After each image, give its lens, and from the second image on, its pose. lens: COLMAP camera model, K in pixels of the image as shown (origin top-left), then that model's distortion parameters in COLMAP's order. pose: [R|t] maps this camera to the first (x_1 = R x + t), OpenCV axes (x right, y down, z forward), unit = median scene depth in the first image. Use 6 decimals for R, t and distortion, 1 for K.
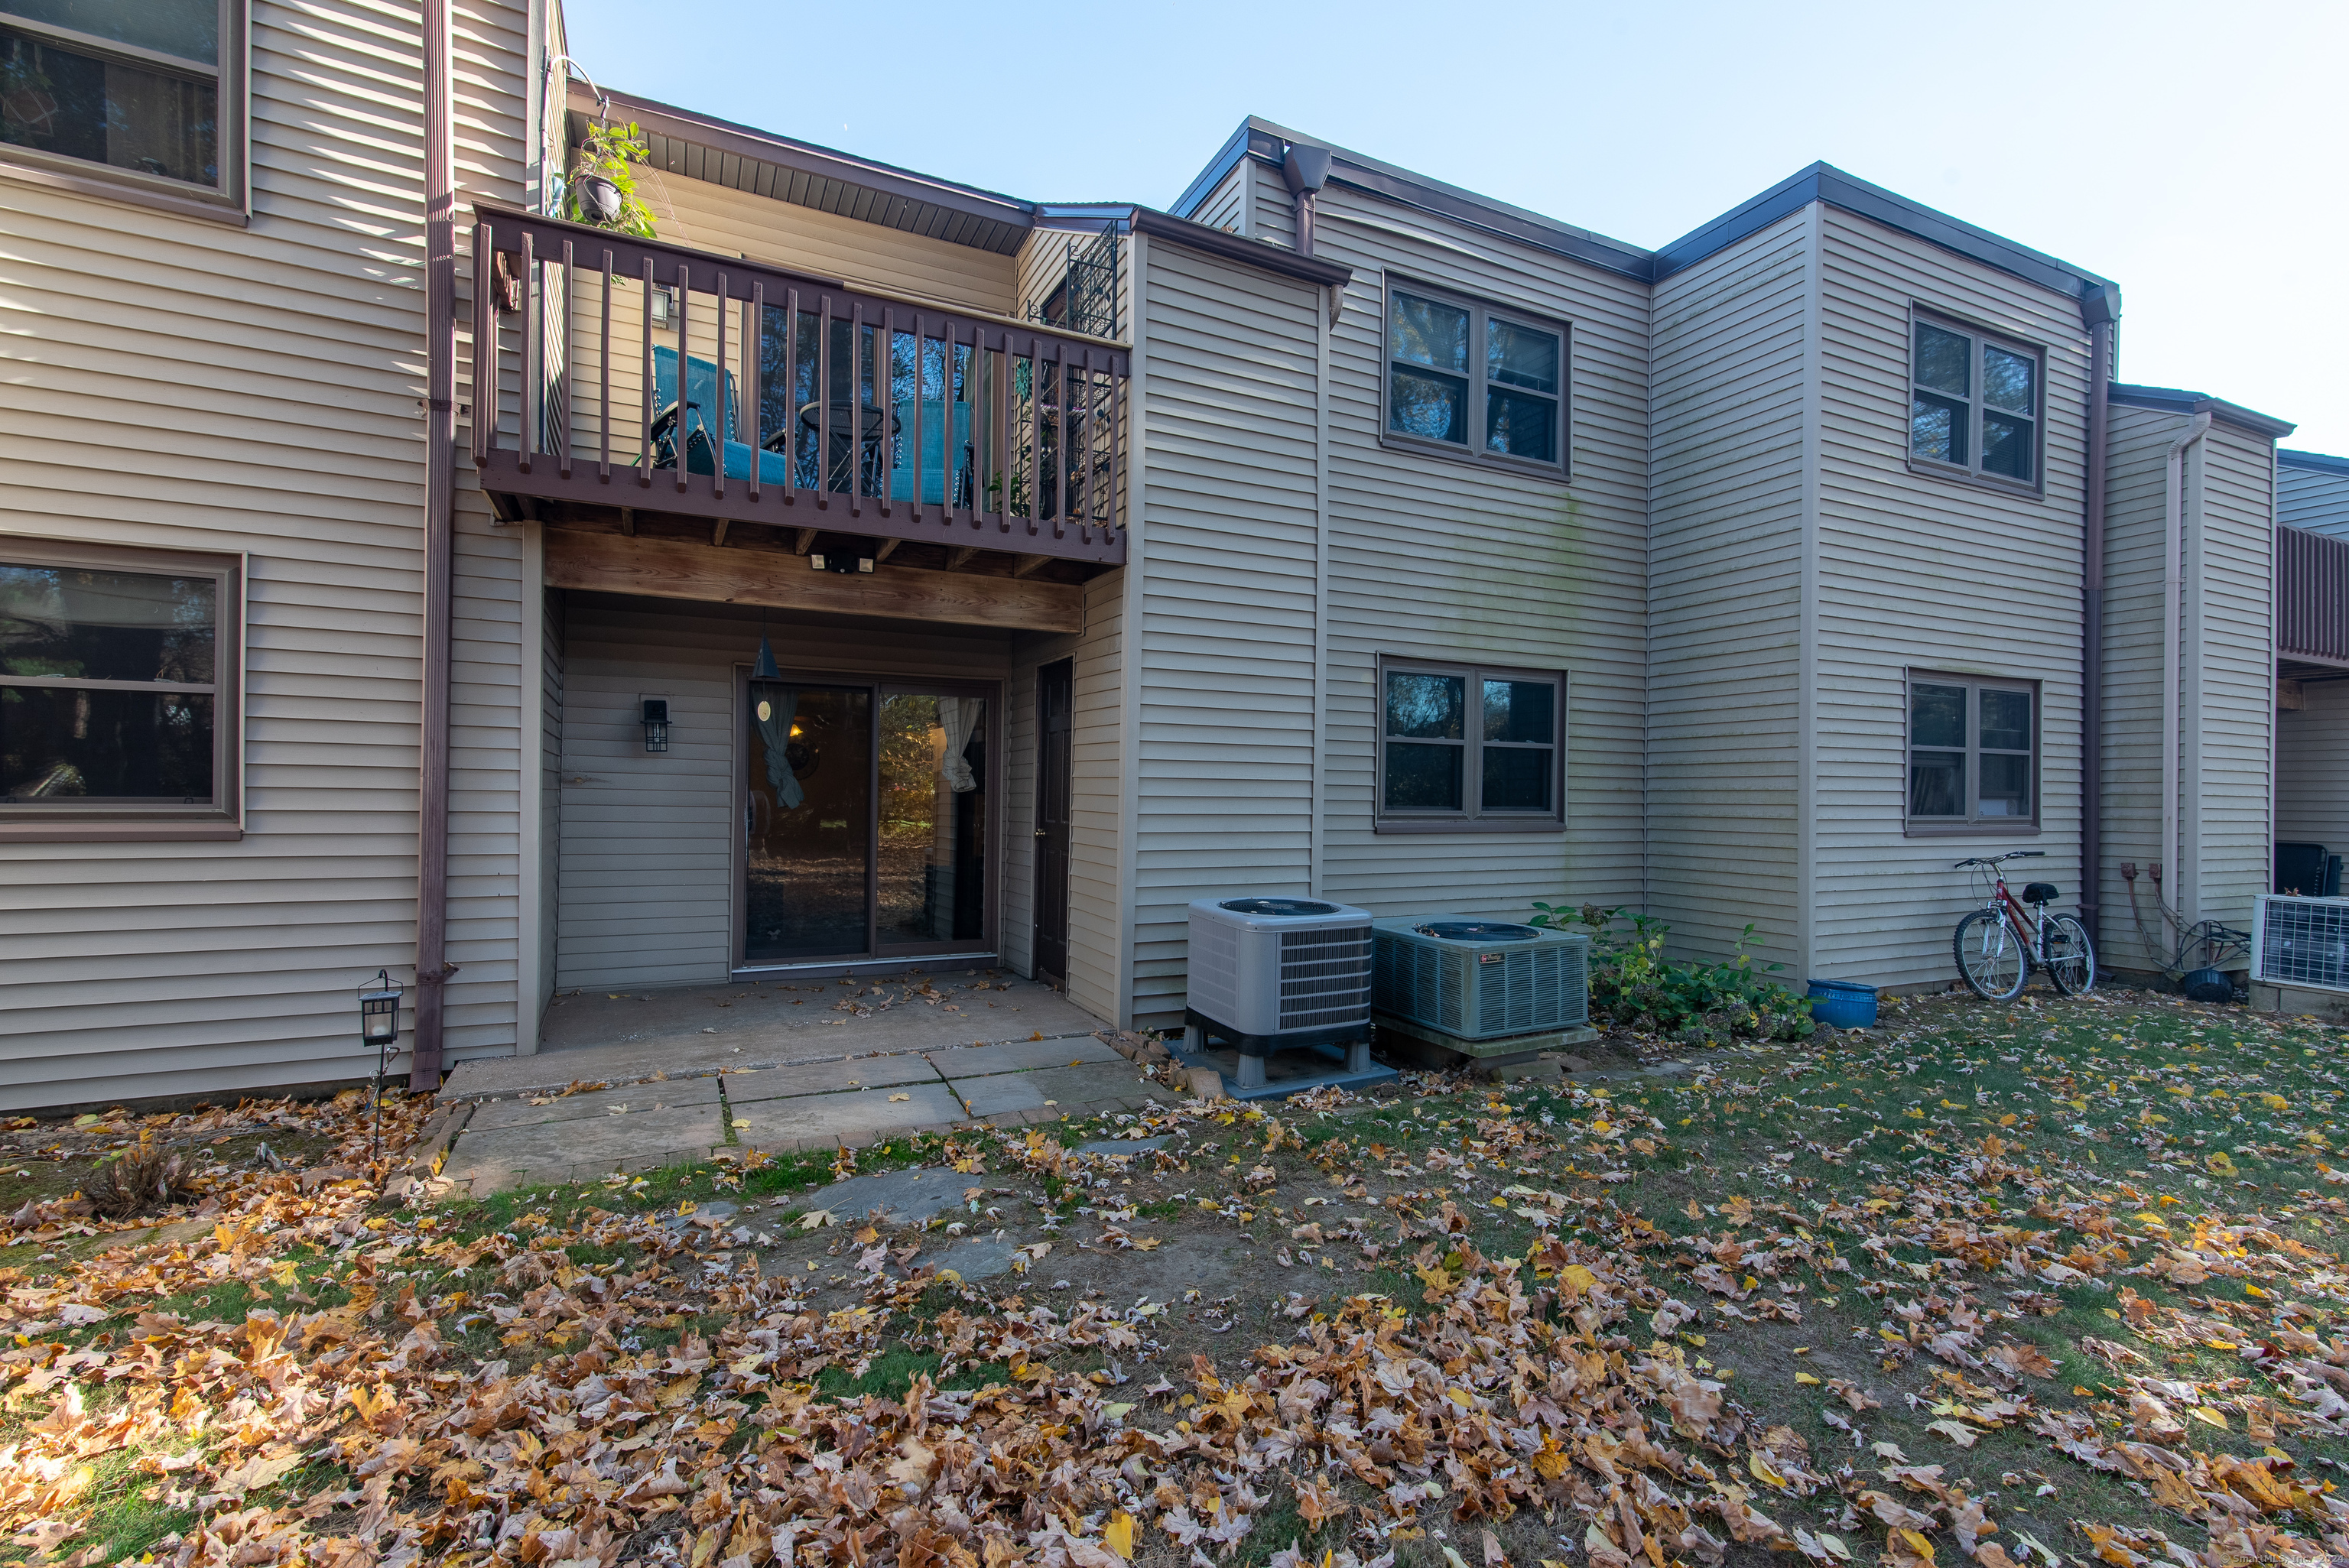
lens RADIAL K [[1076.2, 0, 1180.7], [0, 1076.2, 772.6], [0, 0, 1]] dist [0.003920, -0.000206]
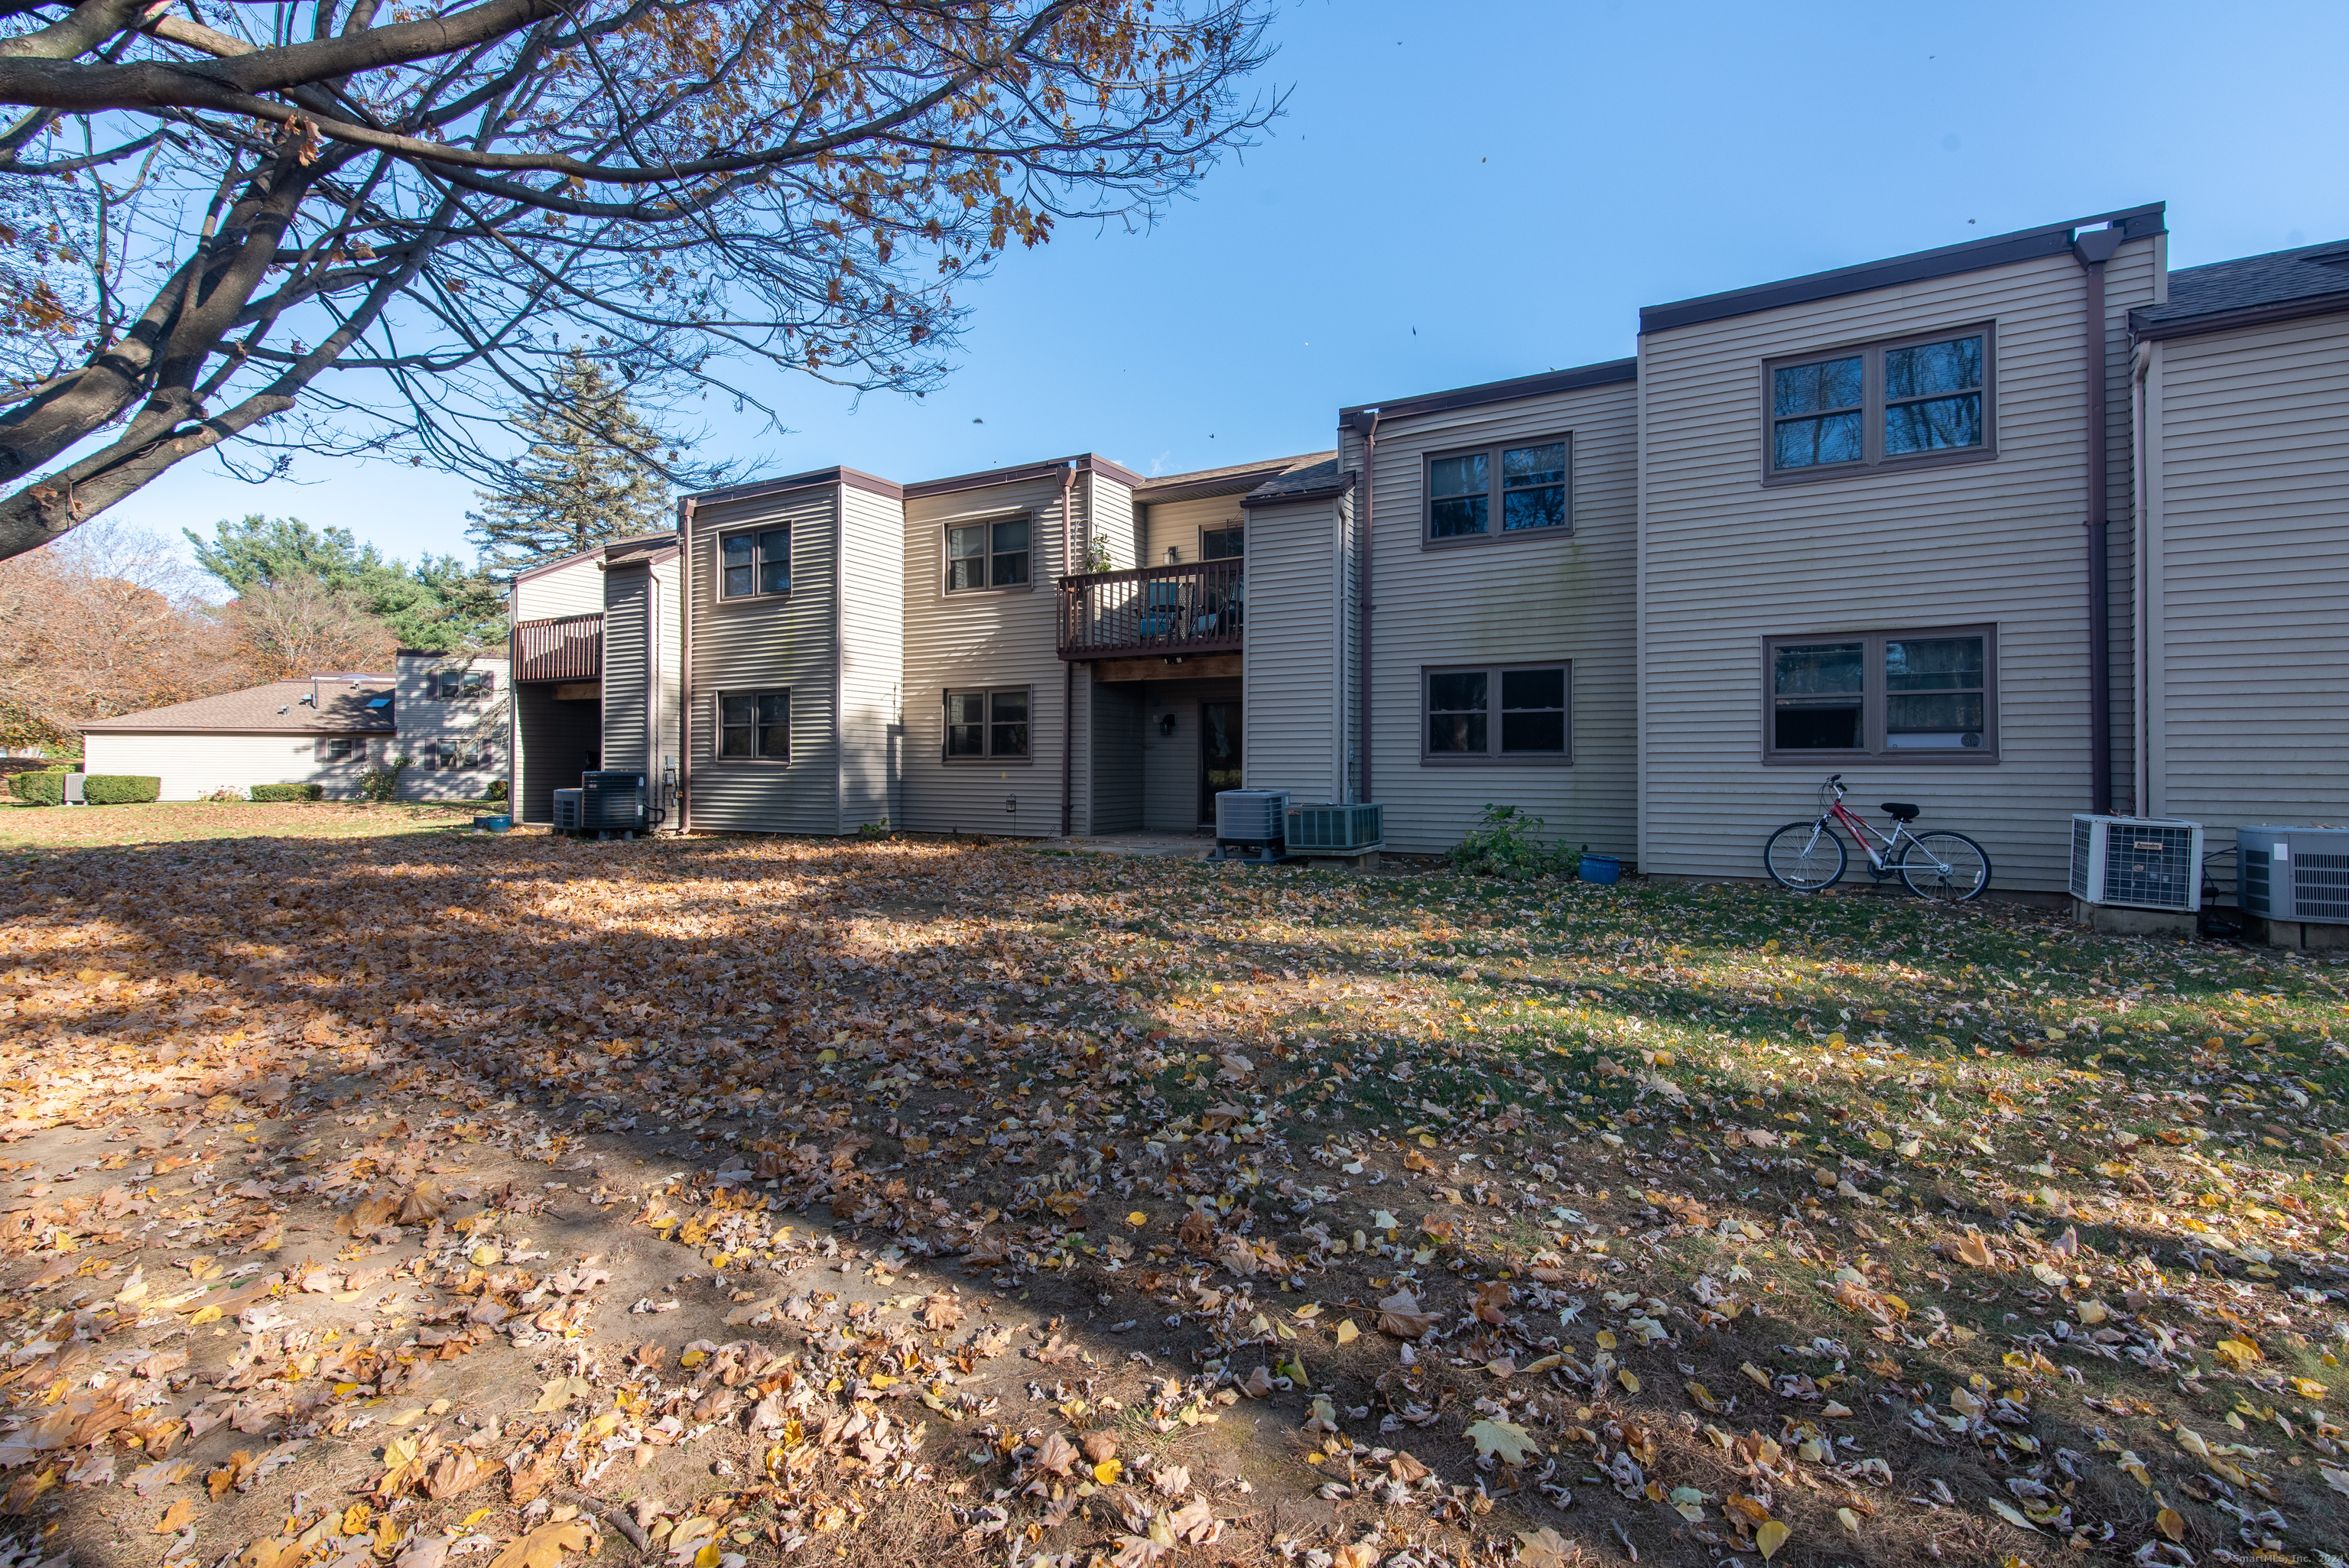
lens RADIAL K [[1076.2, 0, 1180.7], [0, 1076.2, 772.6], [0, 0, 1]] dist [0.003920, -0.000206]
pose [[0.549846, -0.005398, -0.835249, 1.384925], [0.026138, 0.999601, 0.010747, 0.035949], [0.834857, -0.027741, 0.549767, -0.318189]]
